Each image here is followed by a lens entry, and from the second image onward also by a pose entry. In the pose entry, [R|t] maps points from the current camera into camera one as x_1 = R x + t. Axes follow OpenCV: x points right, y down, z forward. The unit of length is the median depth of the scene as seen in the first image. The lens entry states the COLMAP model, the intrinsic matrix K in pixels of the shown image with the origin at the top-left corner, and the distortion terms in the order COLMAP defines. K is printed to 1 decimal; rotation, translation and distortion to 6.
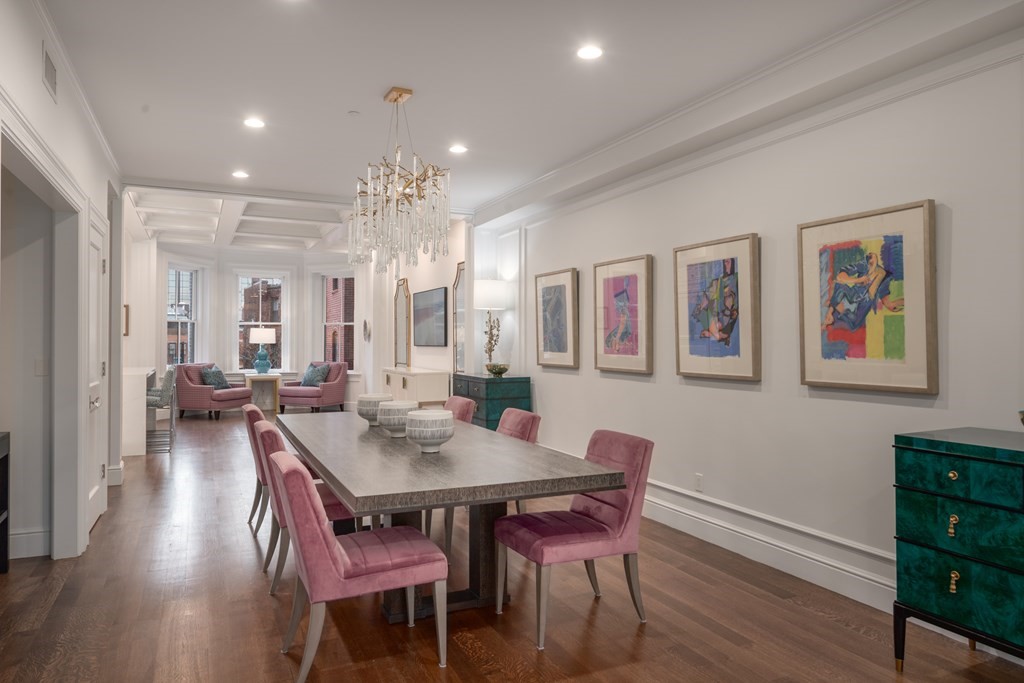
lens RADIAL K [[680.6, 0, 514.0], [0, 680.6, 342.4], [0, 0, 1]] dist [0.006022, -0.002472]
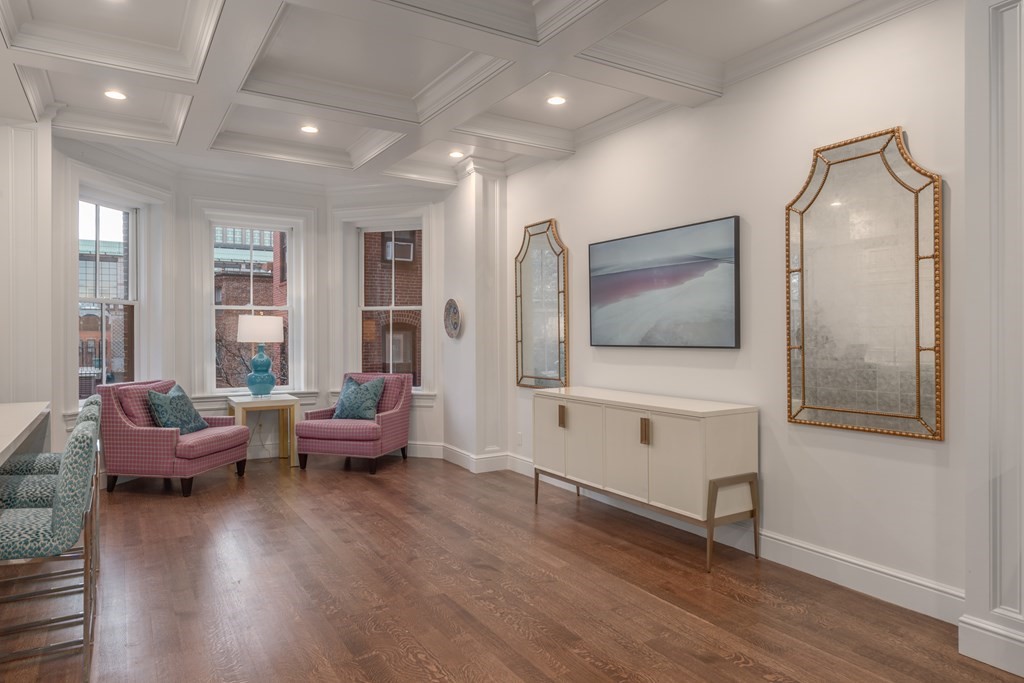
lens RADIAL K [[649.1, 0, 510.6], [0, 649.1, 335.6], [0, 0, 1]] dist [0.001057, -0.000534]
pose [[0.994096, -0.008269, 0.108184, -0.226045], [0.008111, 0.999965, 0.001897, -0.003508], [-0.108196, -0.001008, 0.994129, 0.452966]]
